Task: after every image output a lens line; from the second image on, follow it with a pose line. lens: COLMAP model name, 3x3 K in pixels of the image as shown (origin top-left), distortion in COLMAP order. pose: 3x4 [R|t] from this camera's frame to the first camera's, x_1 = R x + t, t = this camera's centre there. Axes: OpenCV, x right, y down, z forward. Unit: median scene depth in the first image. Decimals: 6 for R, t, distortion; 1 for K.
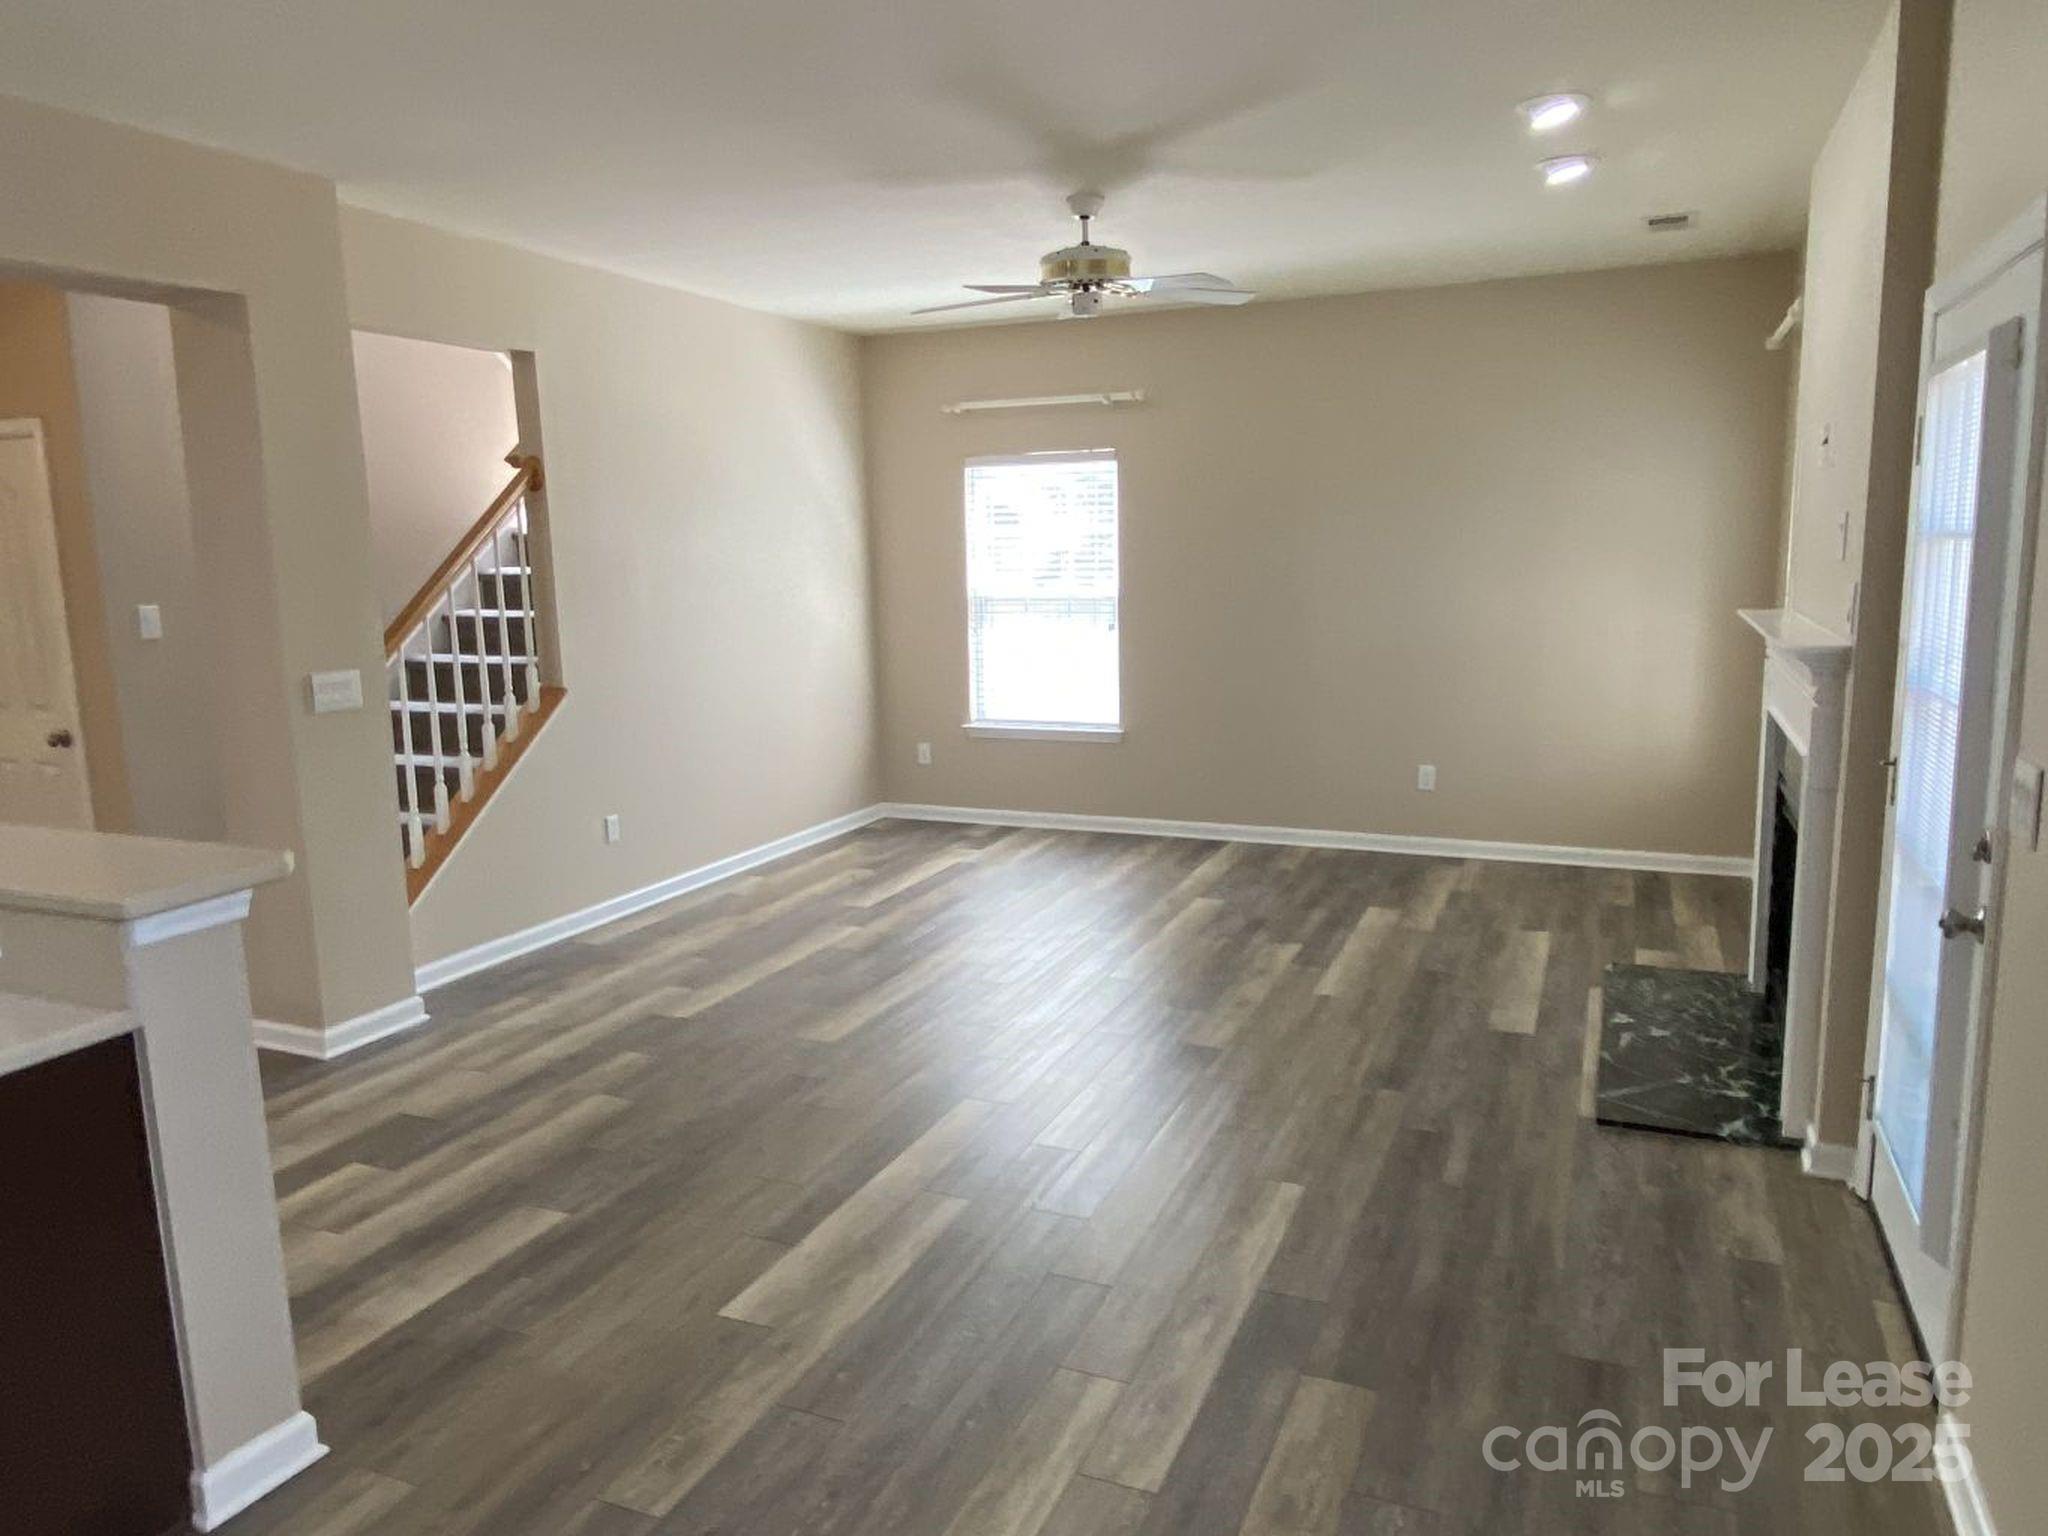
lens RADIAL K [[1383.6, 0, 1027.5], [0, 1383.6, 772.0], [0, 0, 1]] dist [0.062644, -0.002758]
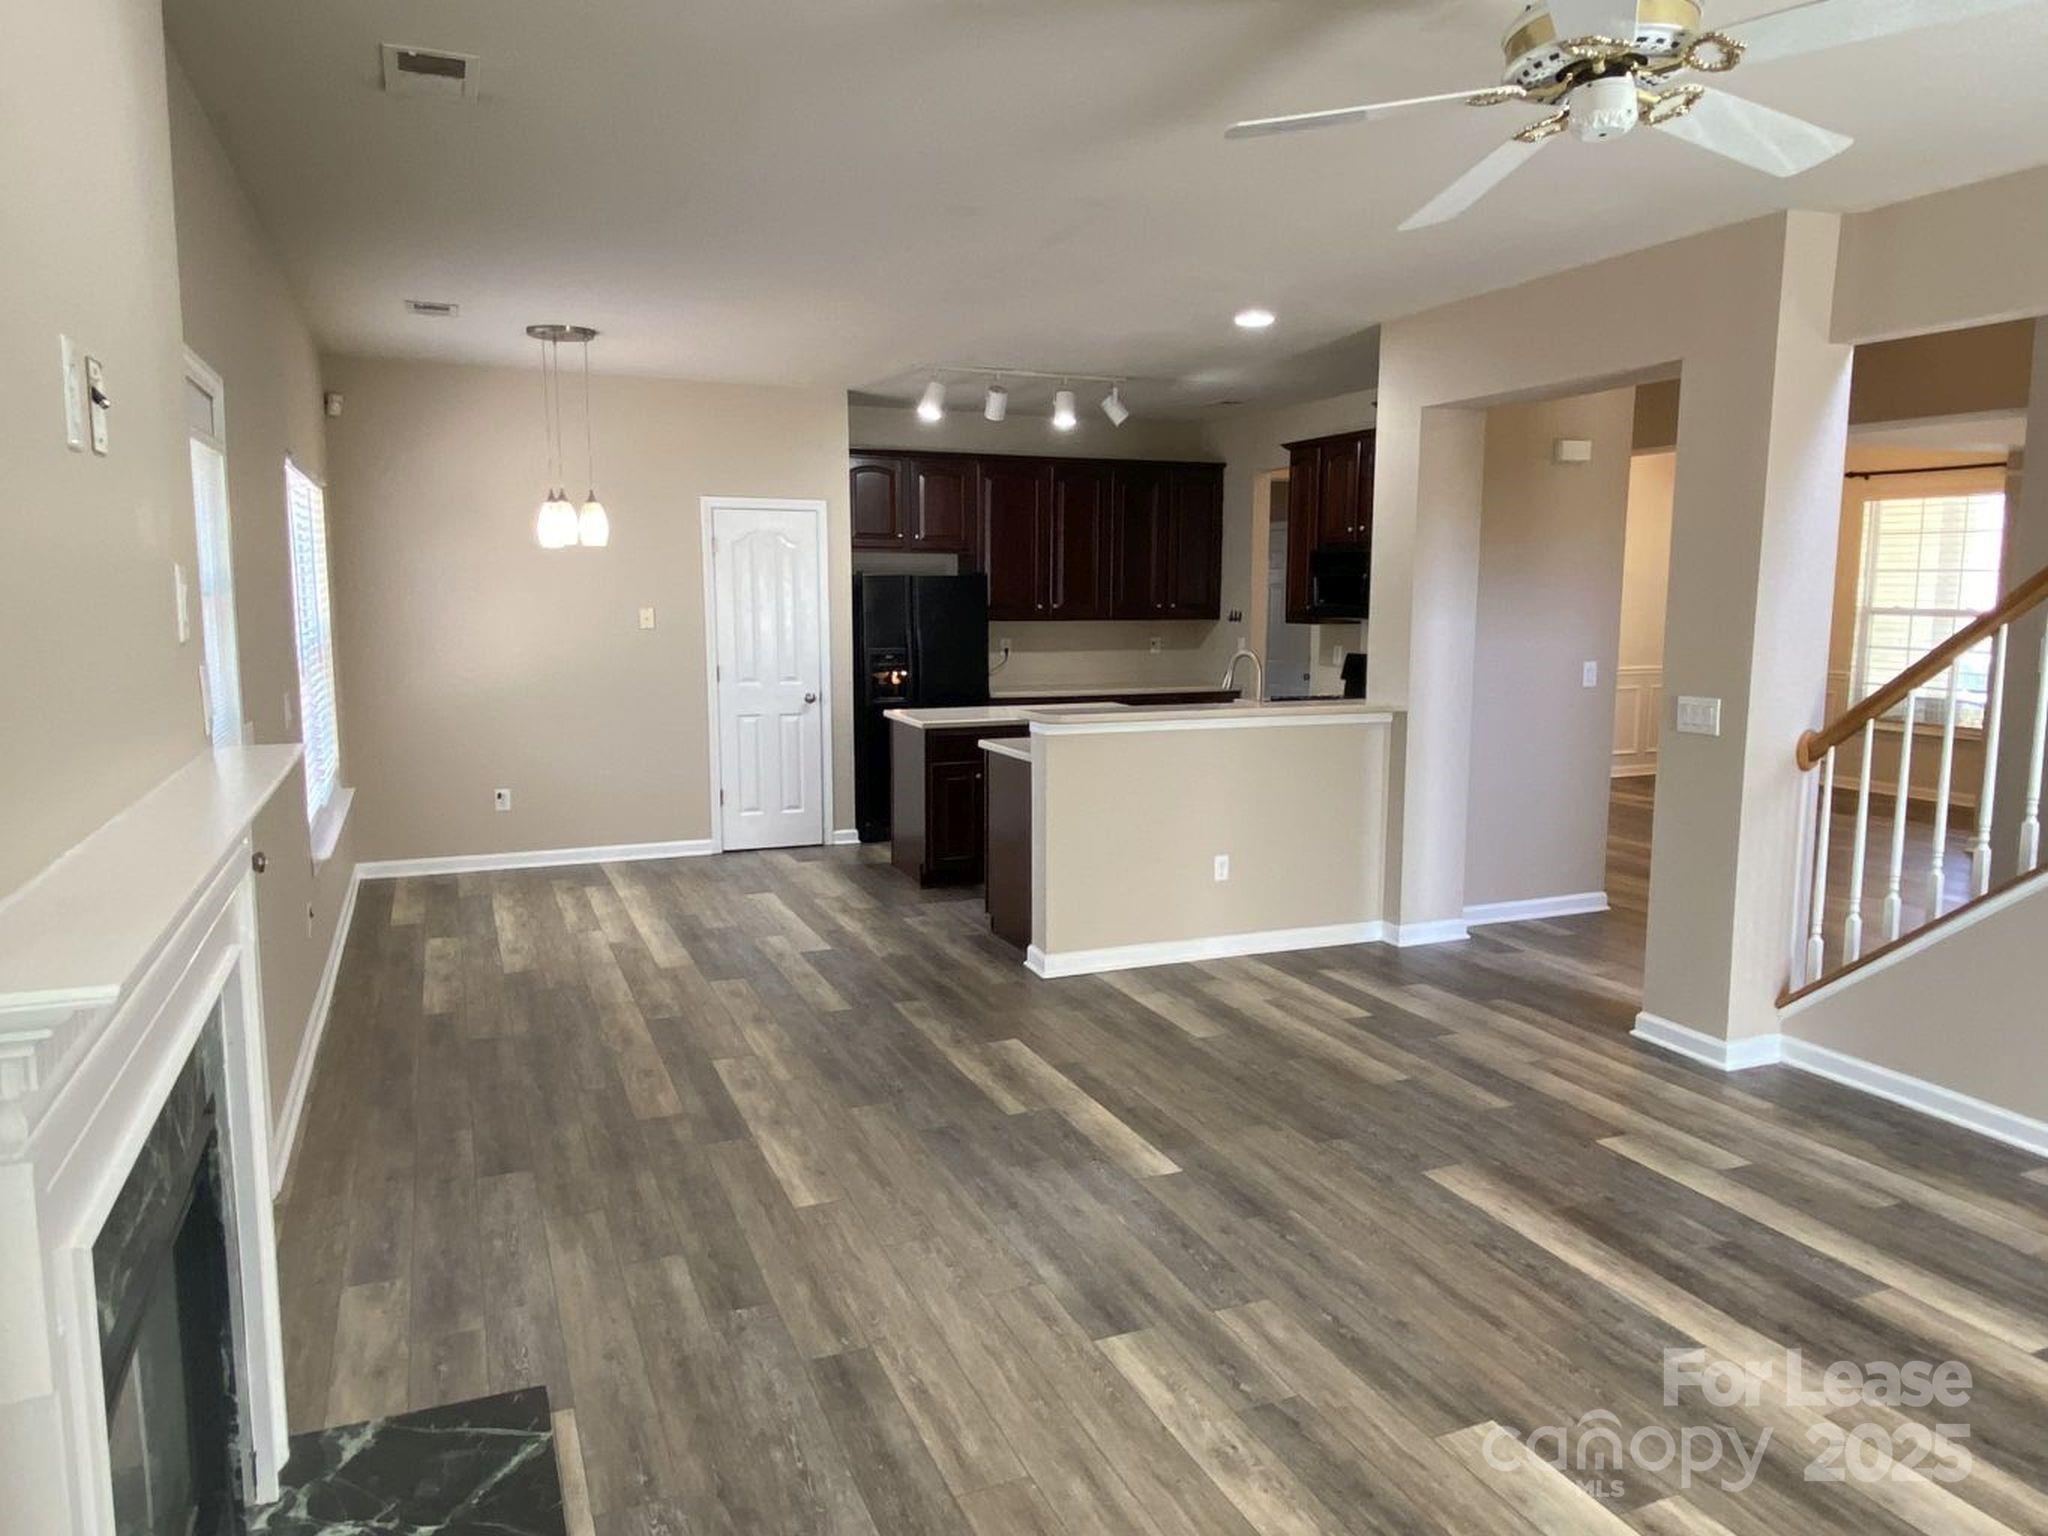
lens RADIAL K [[1383.6, 0, 1027.5], [0, 1383.6, 772.0], [0, 0, 1]] dist [0.062644, -0.002758]
pose [[-0.692667, 0.115978, -0.711871, 0.678929], [-0.107044, 0.959526, 0.260483, -0.263456], [0.713269, 0.256630, -0.652218, 1.491734]]
